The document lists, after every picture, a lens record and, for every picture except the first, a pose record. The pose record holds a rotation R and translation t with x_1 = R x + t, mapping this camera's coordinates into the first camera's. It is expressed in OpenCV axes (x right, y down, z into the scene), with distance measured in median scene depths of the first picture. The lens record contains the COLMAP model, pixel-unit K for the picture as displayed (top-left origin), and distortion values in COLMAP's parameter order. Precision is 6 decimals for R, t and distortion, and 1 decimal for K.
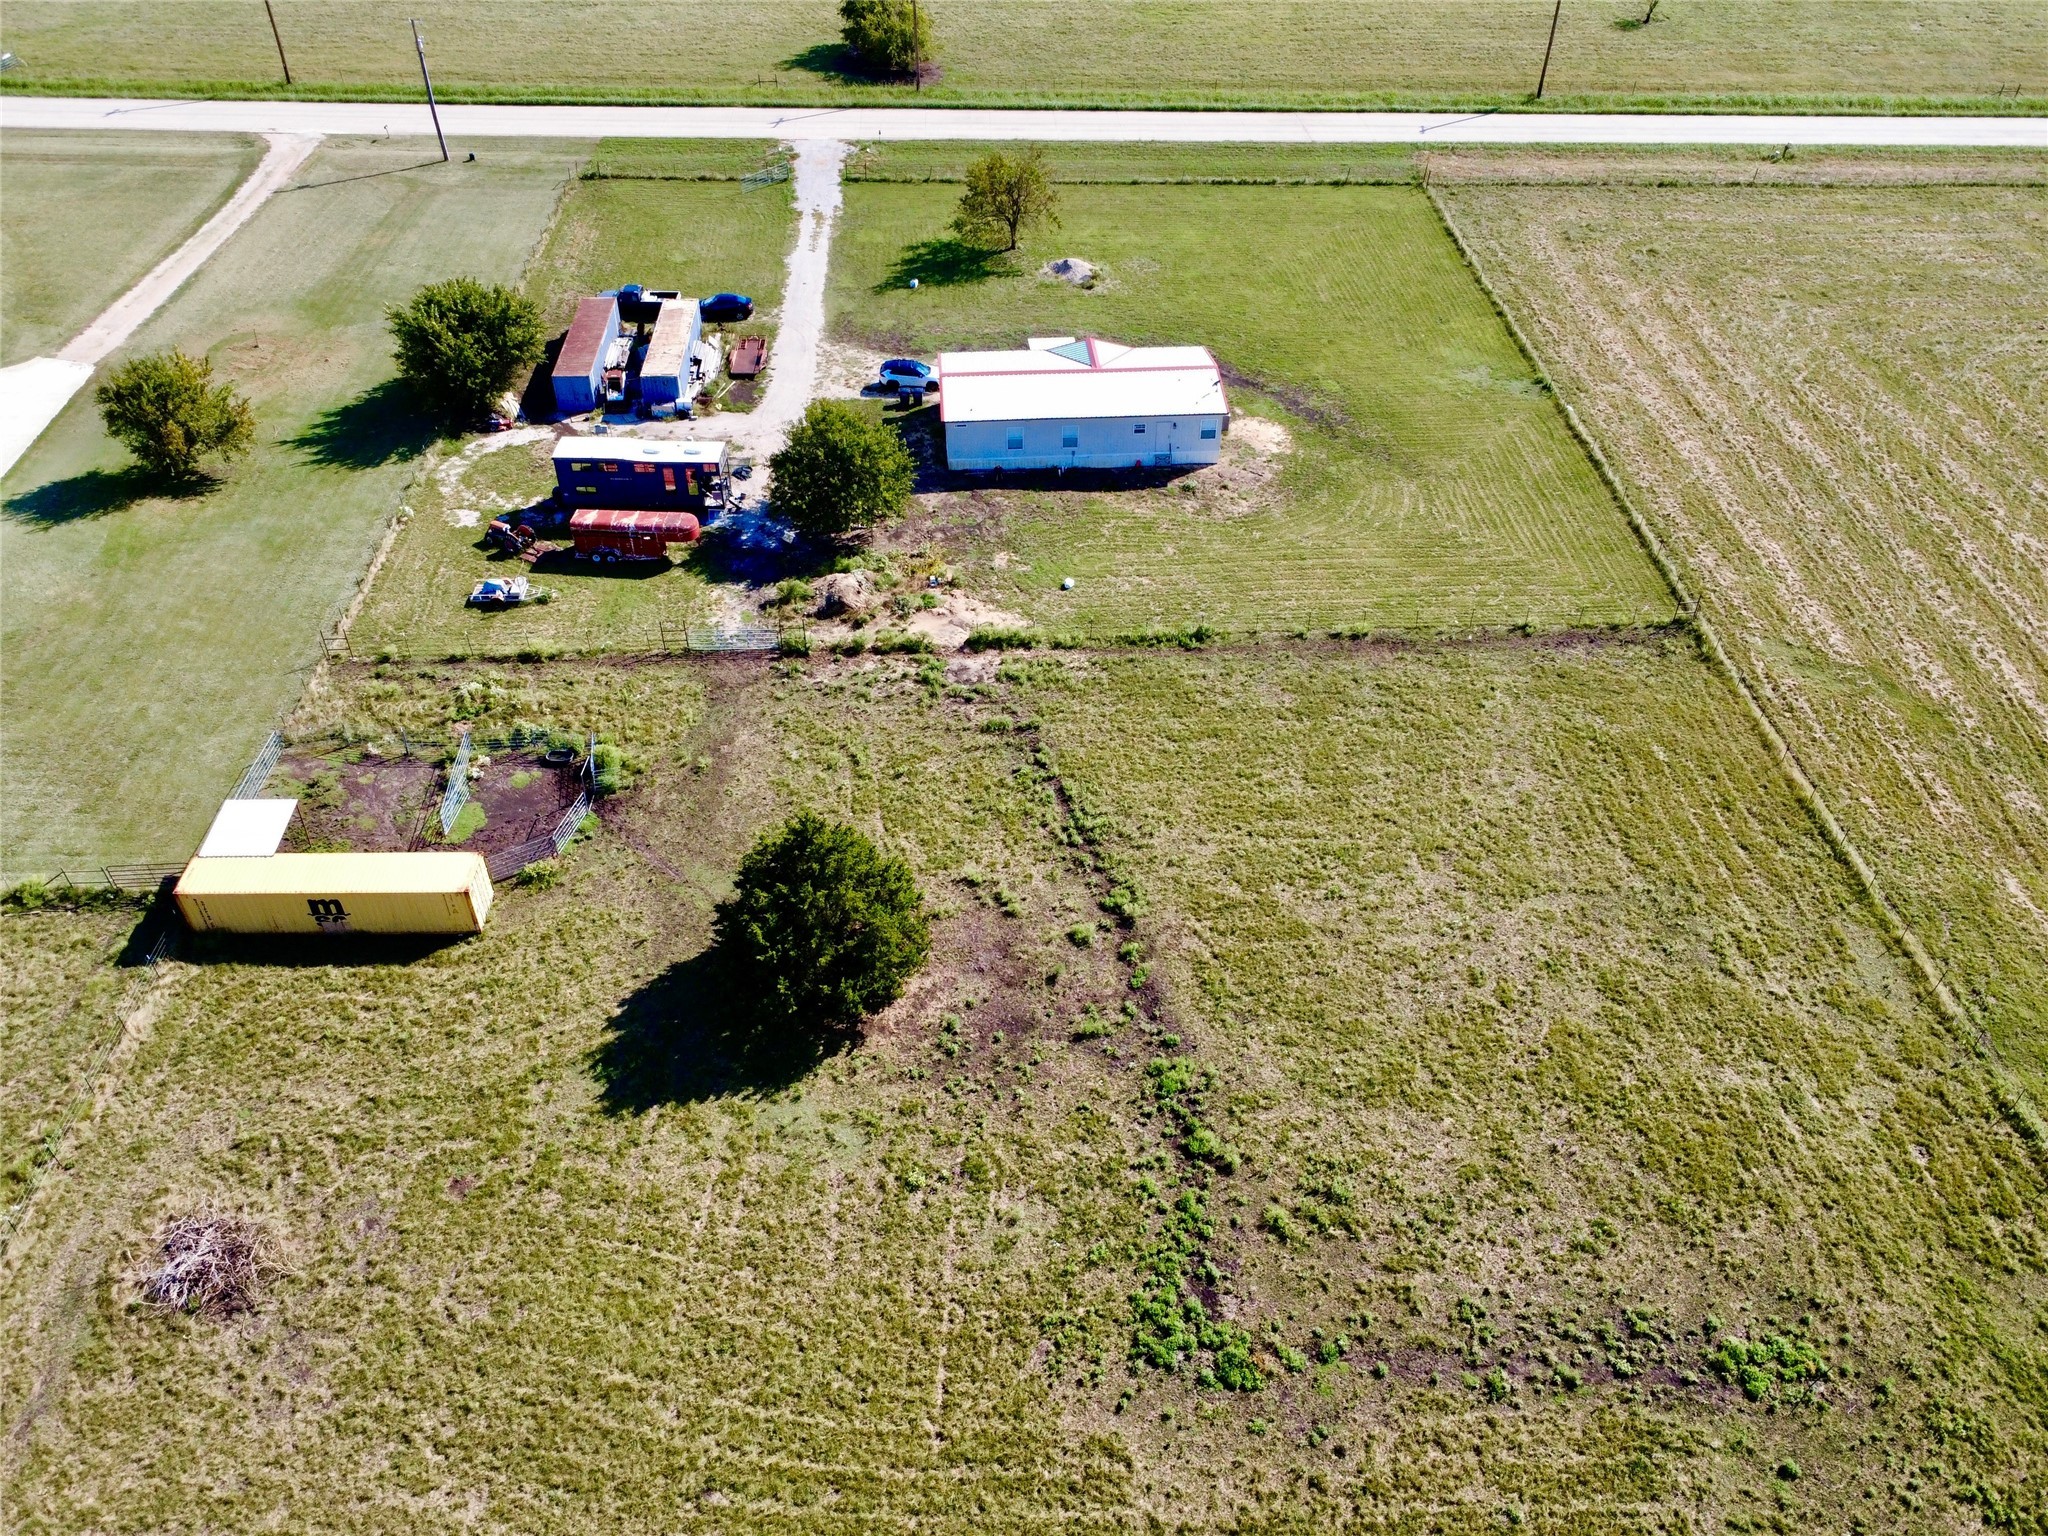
lens RADIAL K [[1537.1, 0, 1021.5], [0, 1537.1, 765.1], [0, 0, 1]] dist [0.007310, -0.003541]
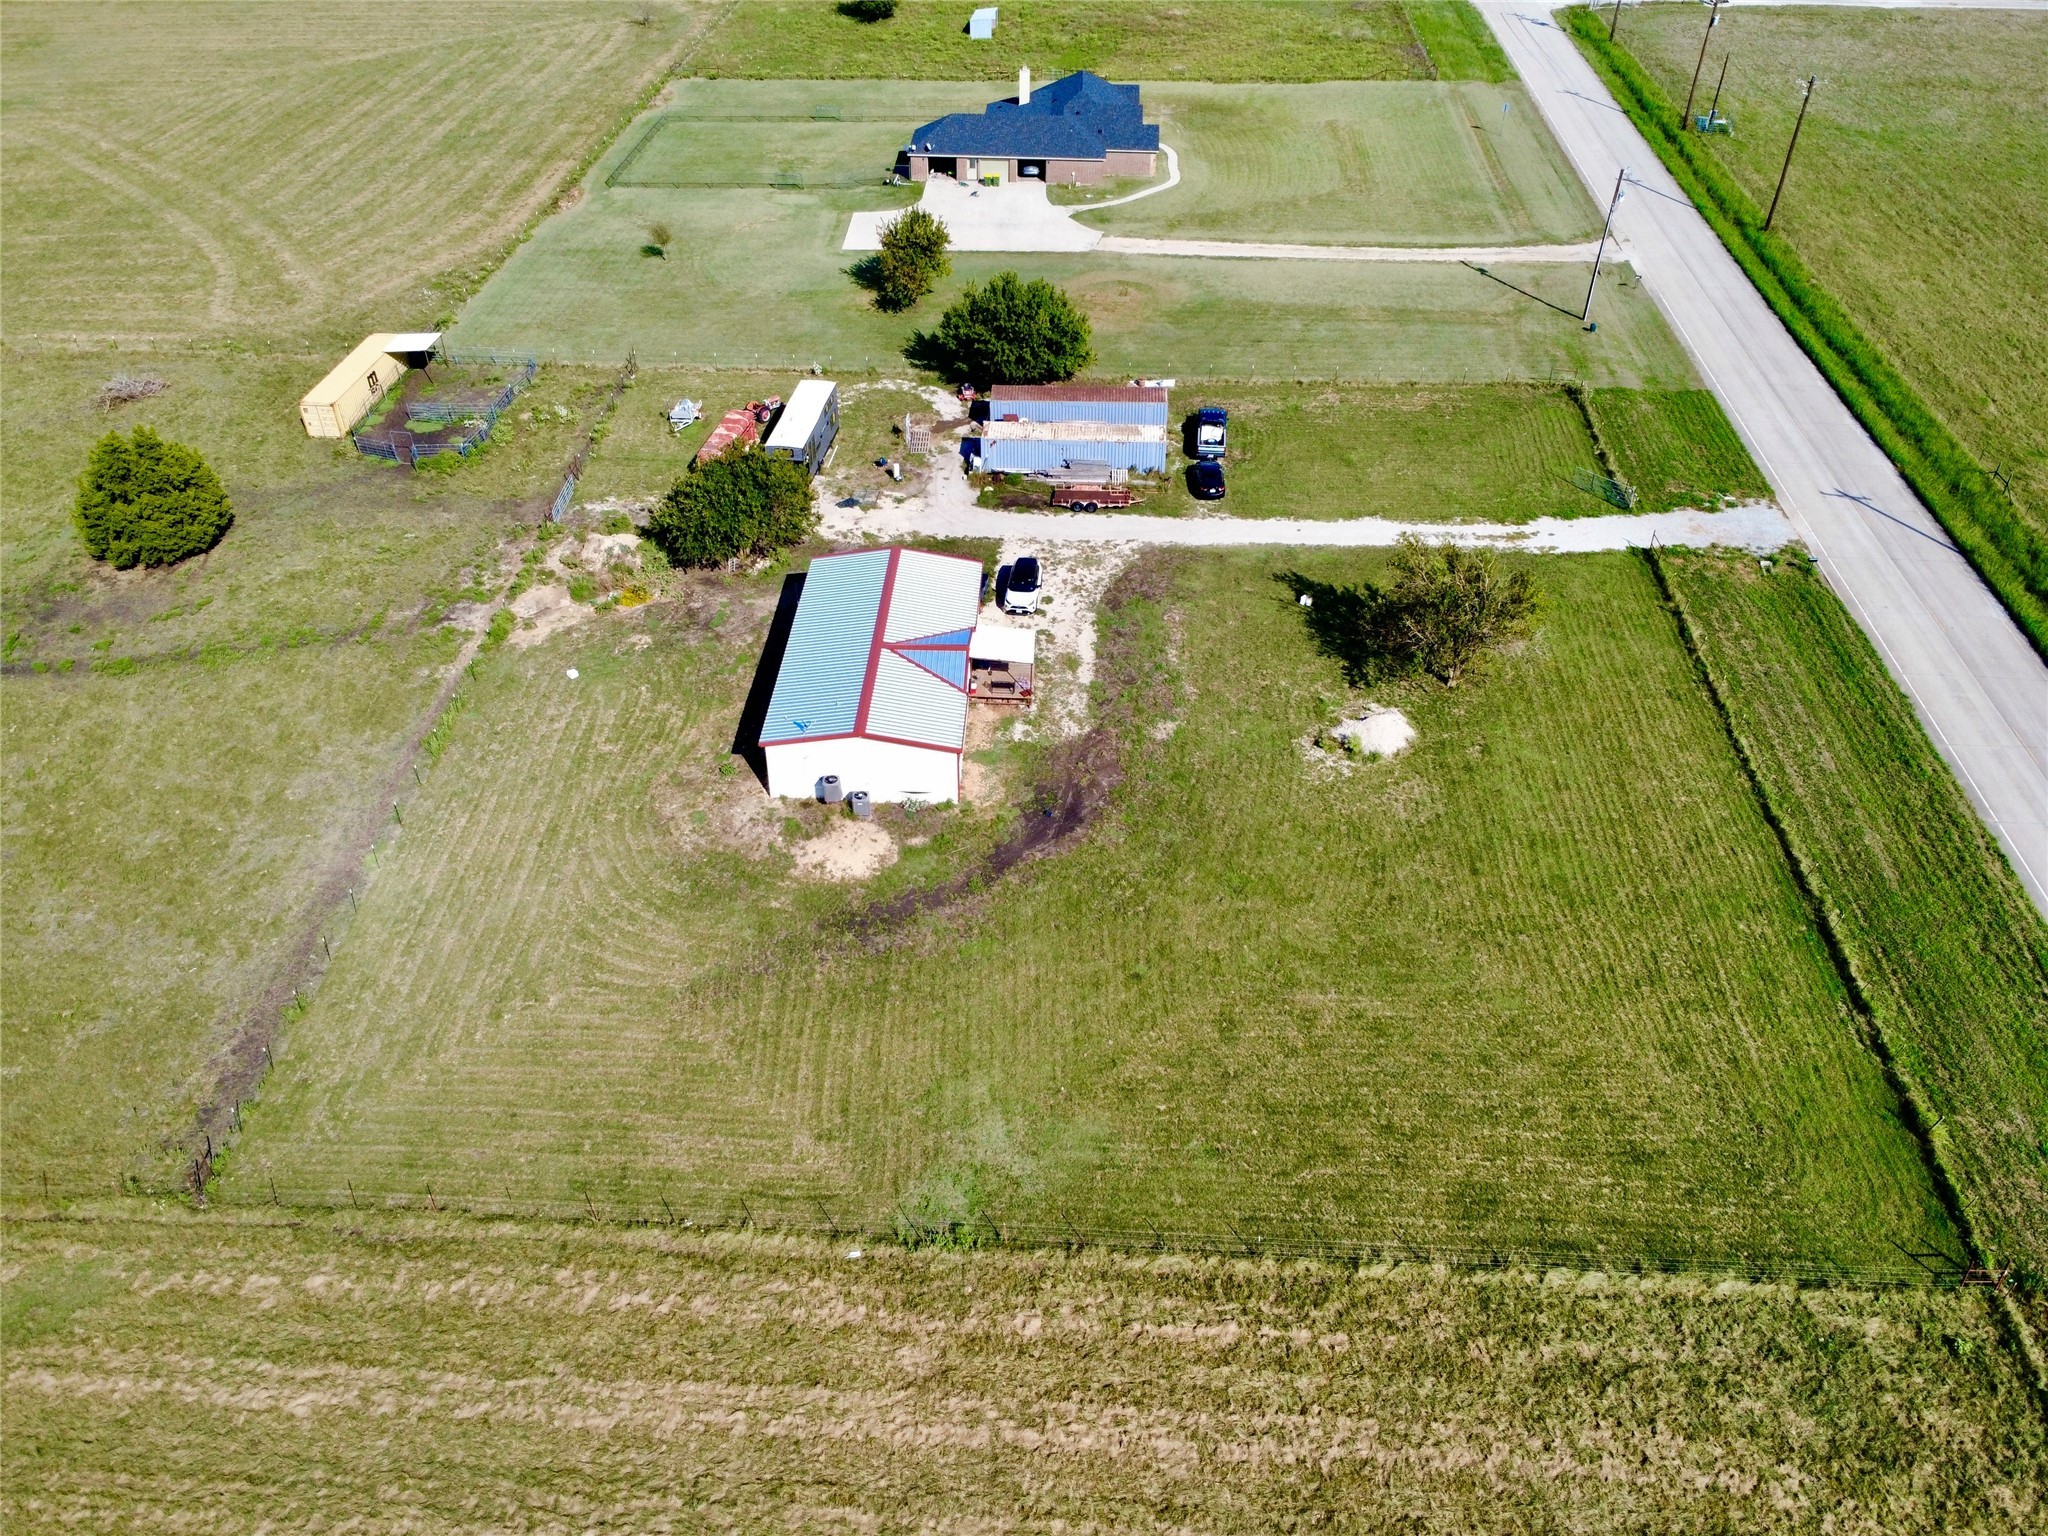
lens RADIAL K [[1537.1, 0, 1021.5], [0, 1537.1, 765.1], [0, 0, 1]] dist [0.007310, -0.003541]
pose [[-0.105407, 0.606837, -0.787806, 0.688034], [-0.641606, 0.563765, 0.520106, -0.663645], [0.759757, 0.560284, 0.329926, 0.796576]]
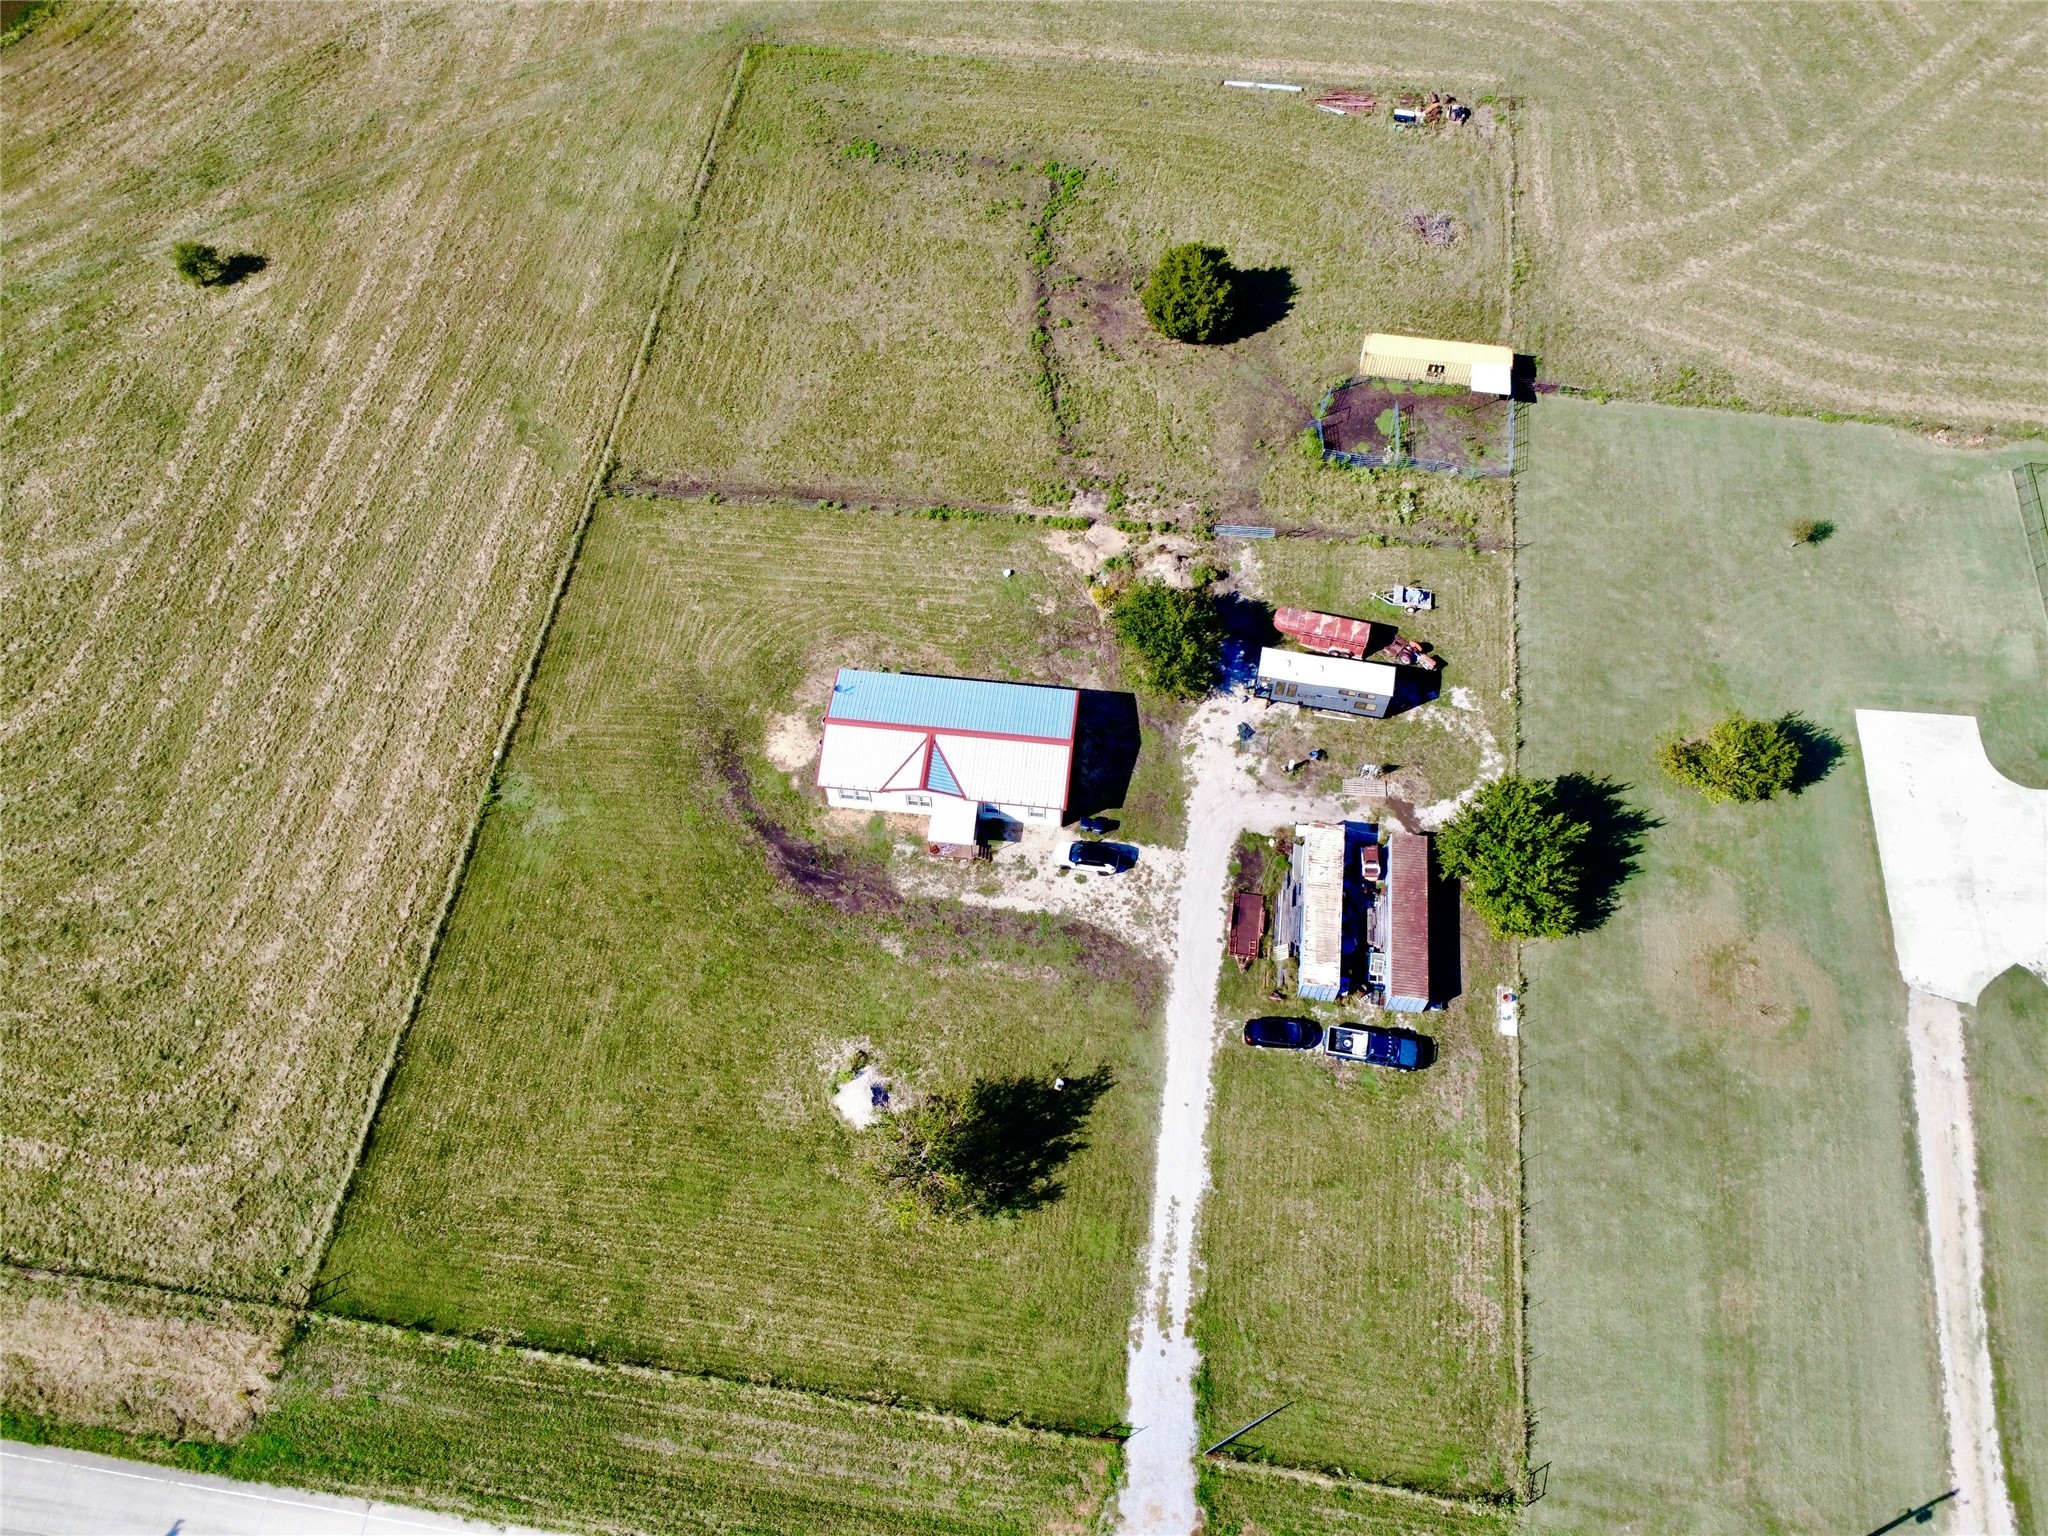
lens RADIAL K [[1535.5, 0, 1024.0], [0, 1535.5, 768.0], [0, 0, 1]] dist [0.003159, 0.001124]
pose [[-0.984366, -0.152842, 0.087535, -0.113954], [0.115766, -0.186872, 0.975539, -1.293707], [-0.132746, 0.970422, 0.201645, 0.763631]]
